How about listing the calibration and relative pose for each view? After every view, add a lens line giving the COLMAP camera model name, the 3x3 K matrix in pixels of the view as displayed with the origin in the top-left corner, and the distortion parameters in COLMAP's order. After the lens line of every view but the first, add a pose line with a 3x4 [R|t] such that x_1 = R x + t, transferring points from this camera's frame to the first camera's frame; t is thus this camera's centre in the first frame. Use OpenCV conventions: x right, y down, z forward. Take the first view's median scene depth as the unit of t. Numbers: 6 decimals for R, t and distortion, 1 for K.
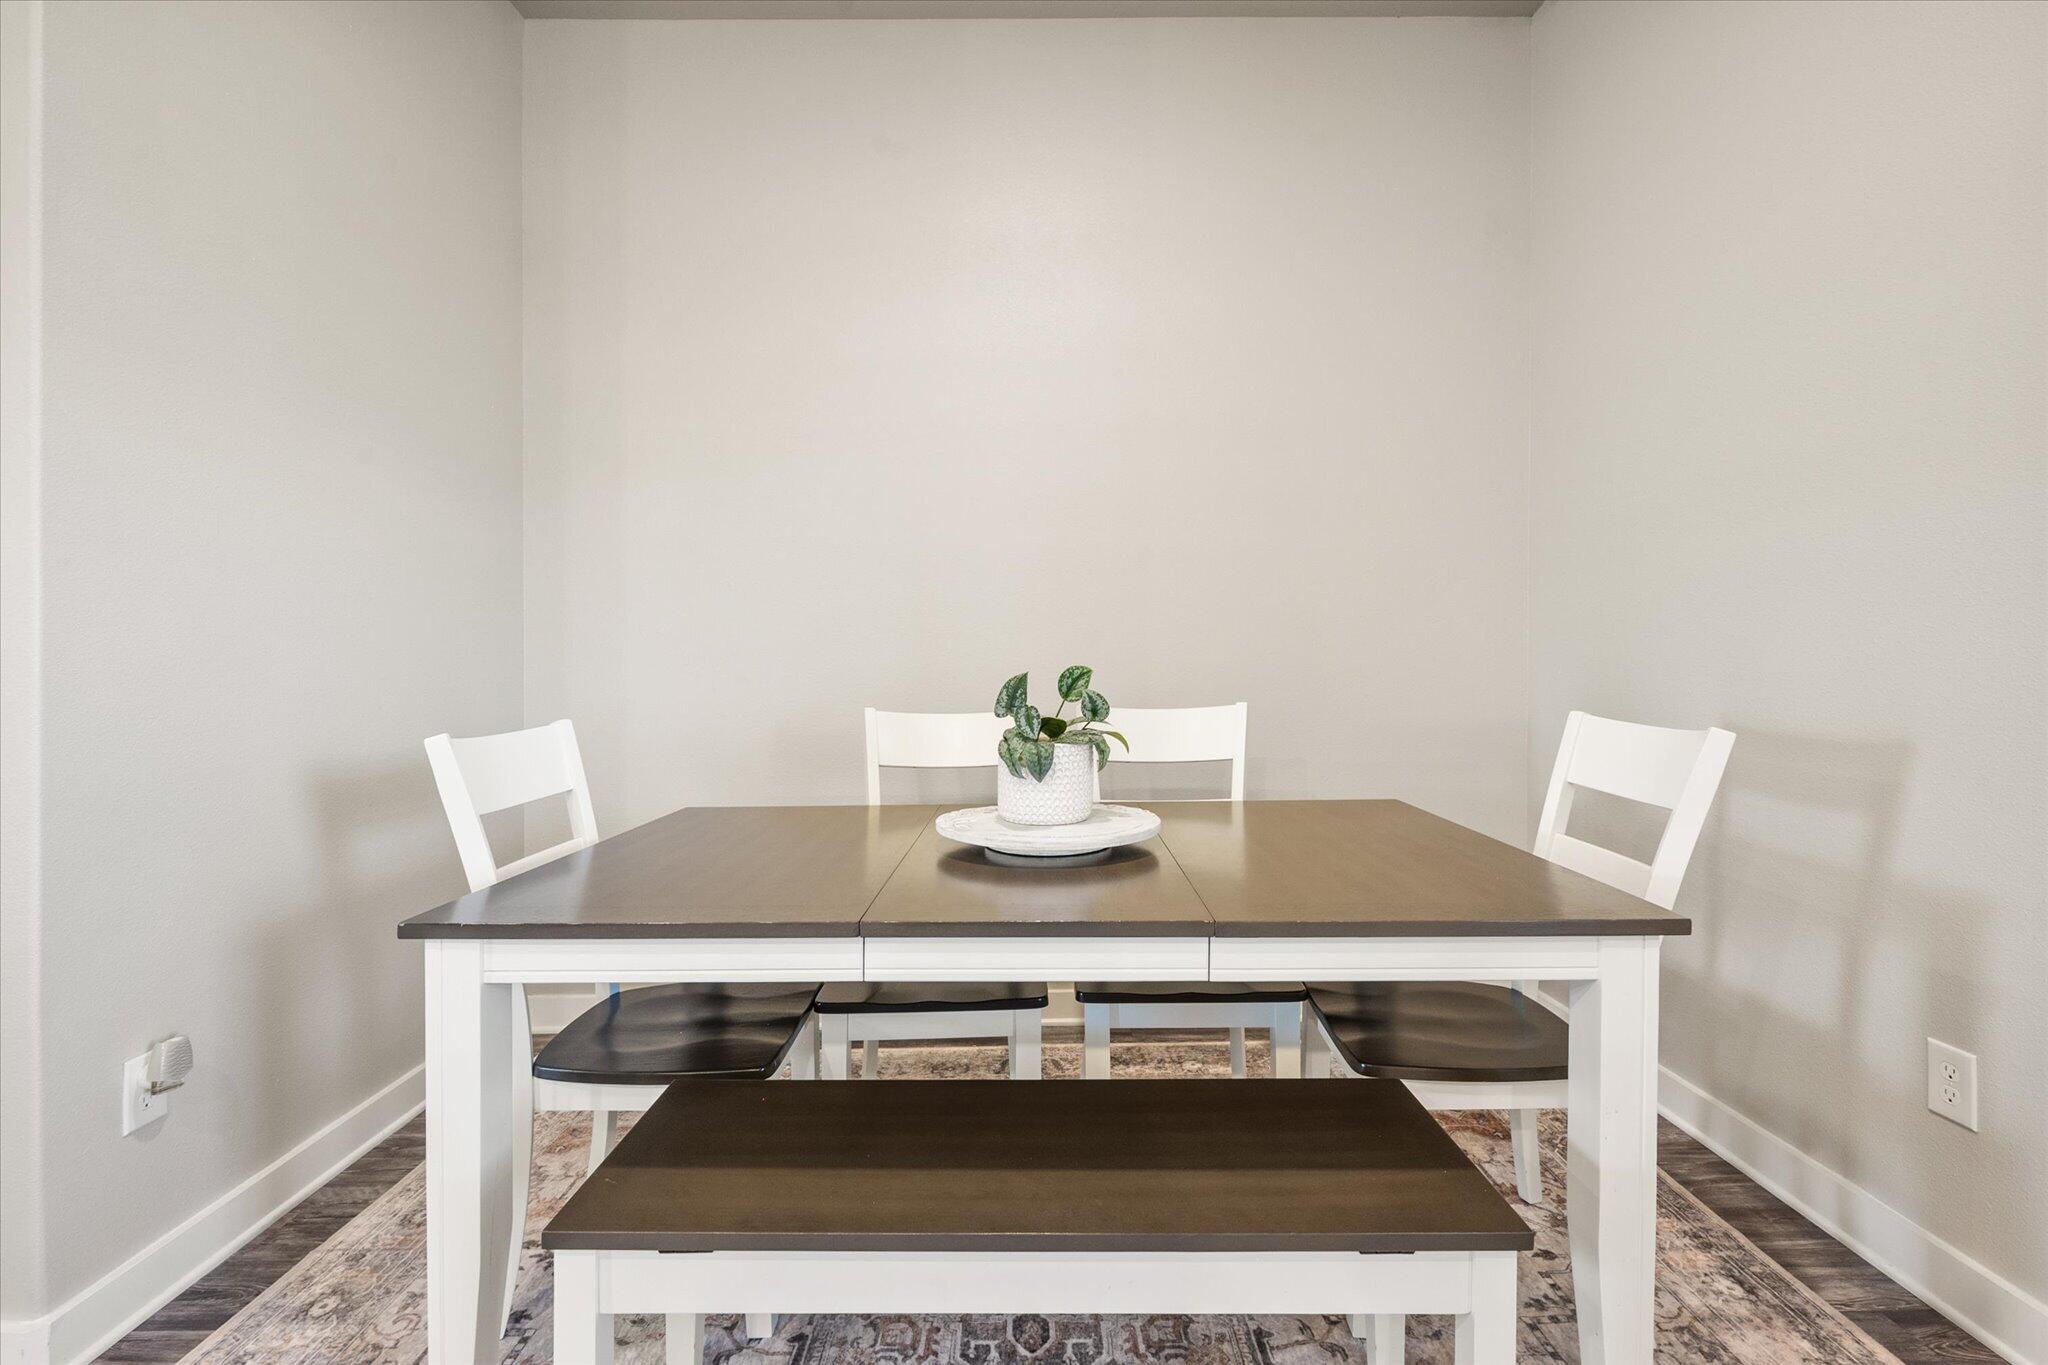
lens RADIAL K [[874.1, 0, 1024.0], [0, 874.1, 682.5], [0, 0, 1]] dist [-0.001130, -0.000219]
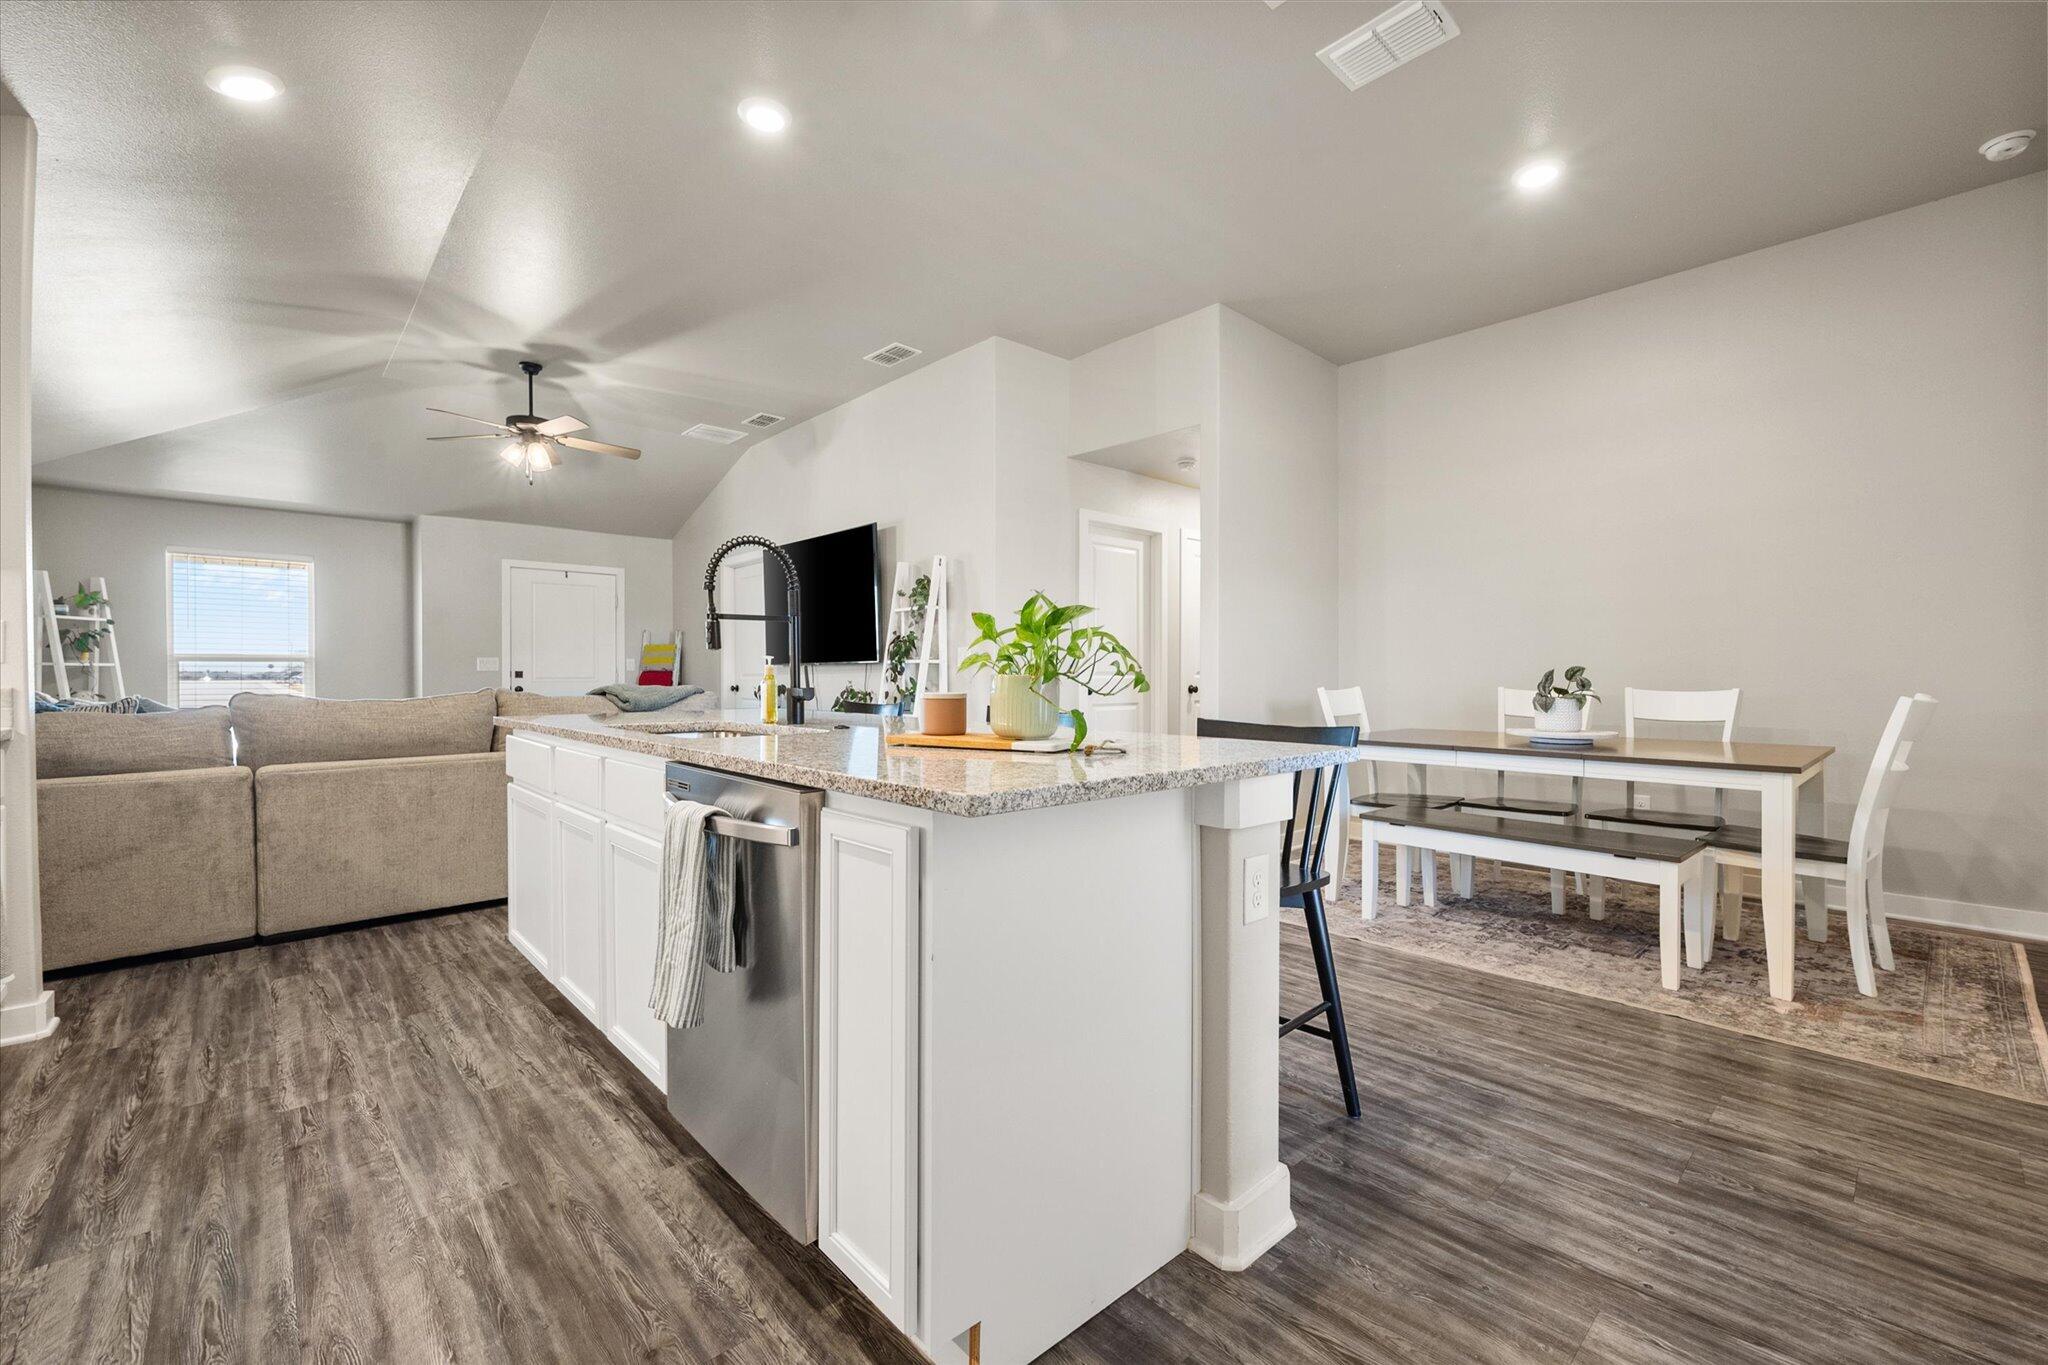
lens RADIAL K [[845.9, 0, 1023.6], [0, 845.9, 676.9], [0, 0, 1]] dist [0.000100, 0.000239]
pose [[0.683494, 0.011941, -0.729858, 0.697052], [-0.007365, 0.999928, 0.009462, -0.001655], [0.729919, -0.001092, 0.683533, -1.601870]]
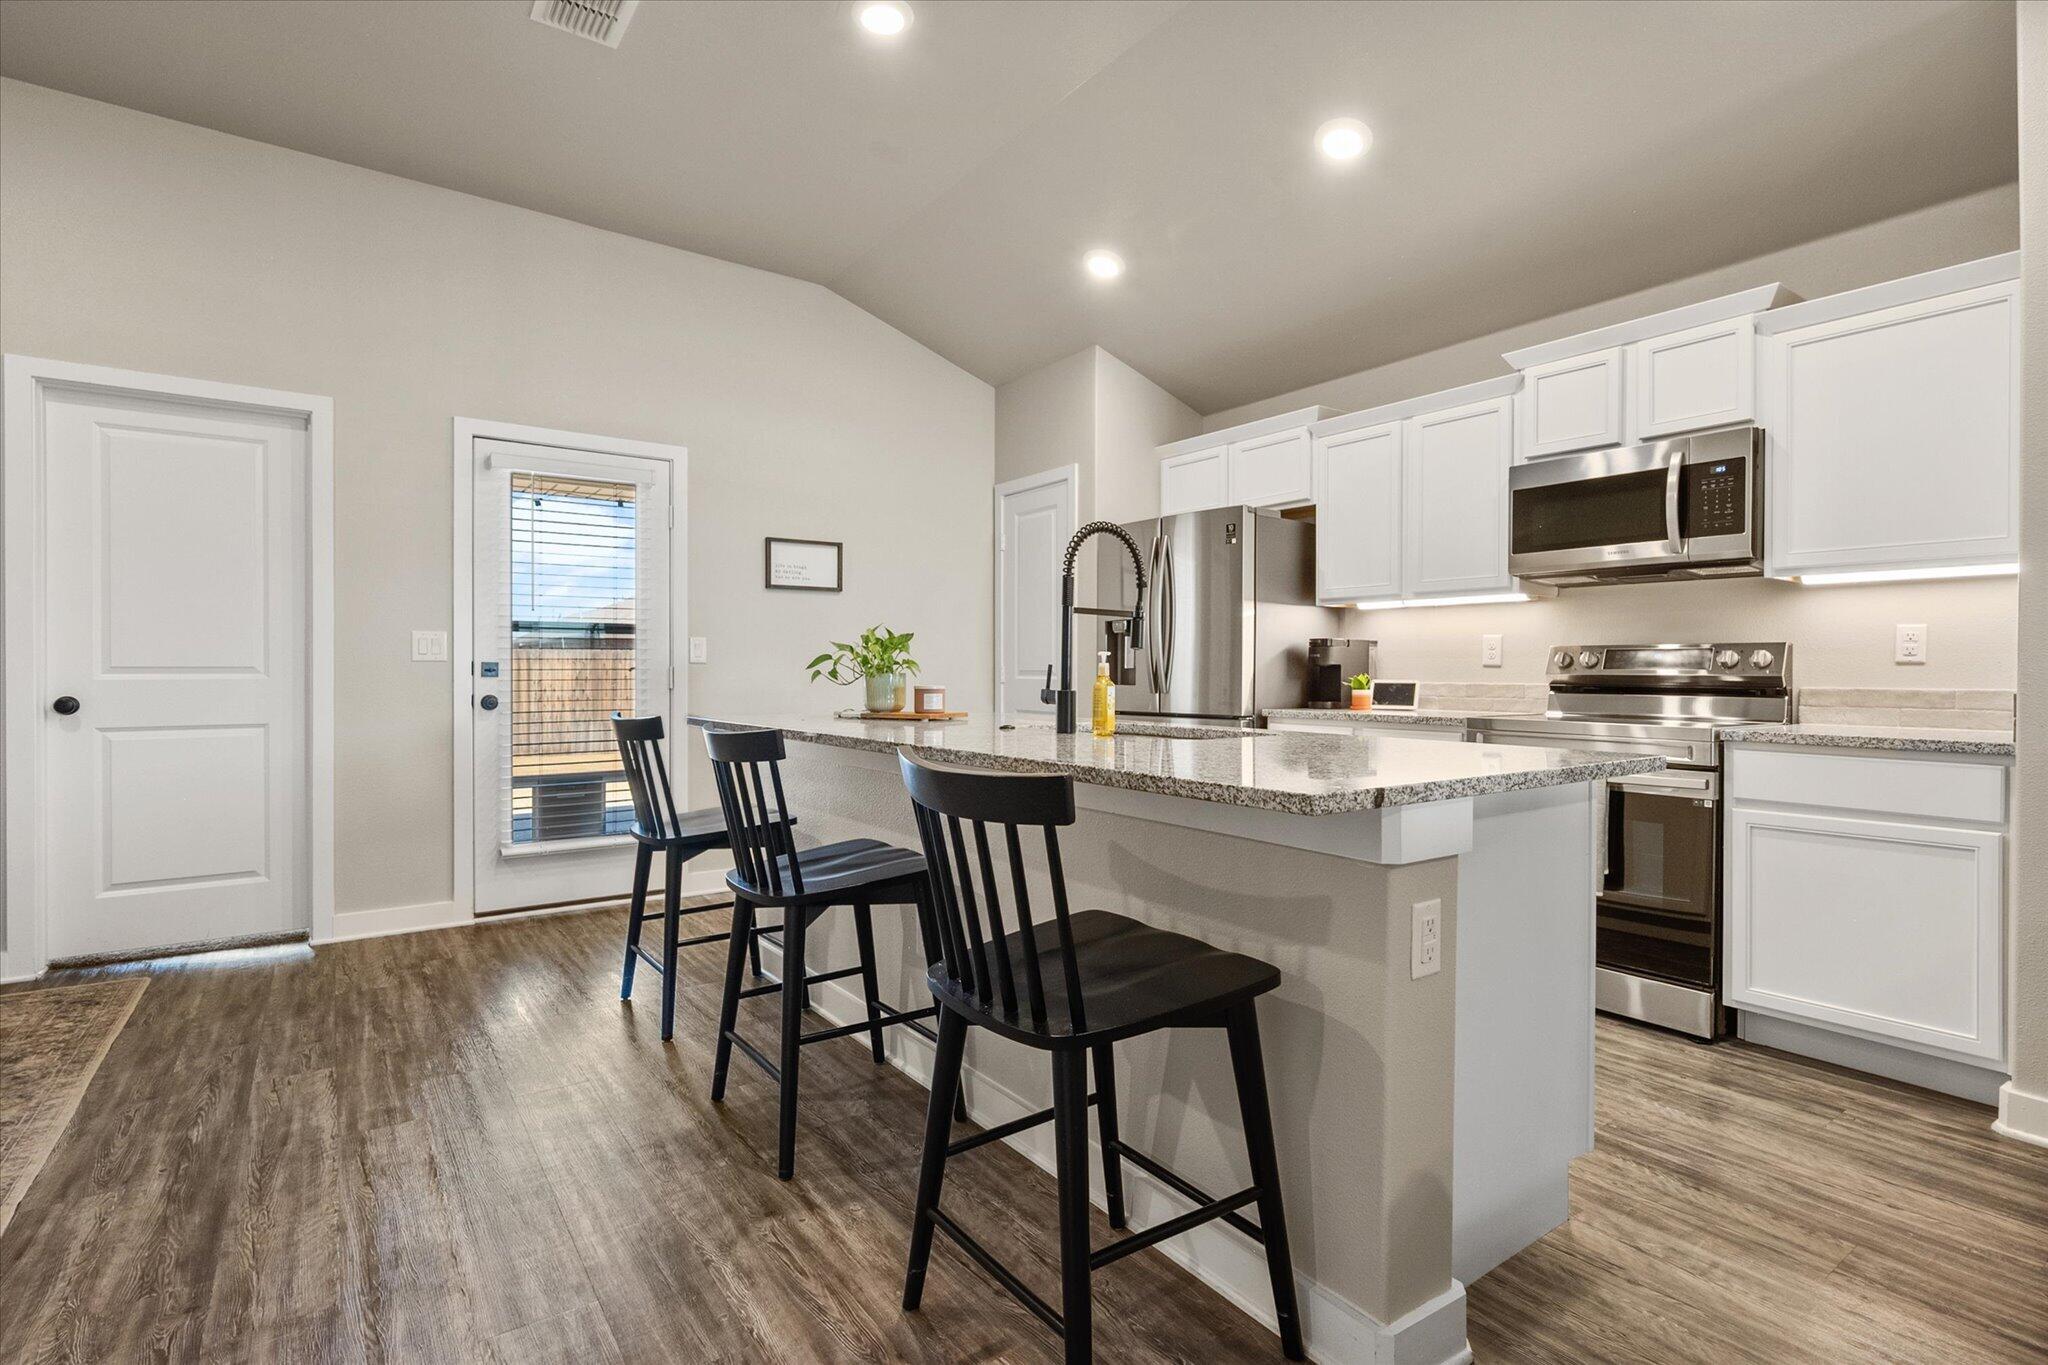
lens RADIAL K [[983.4, 0, 1029.8], [0, 983.4, 672.7], [0, 0, 1]] dist [0.000736, 0.000115]
pose [[-0.587645, 0.006943, 0.809089, -1.998991], [0.004490, 0.999976, -0.005319, 0.017184], [-0.809106, 0.000507, -0.587662, 0.144997]]
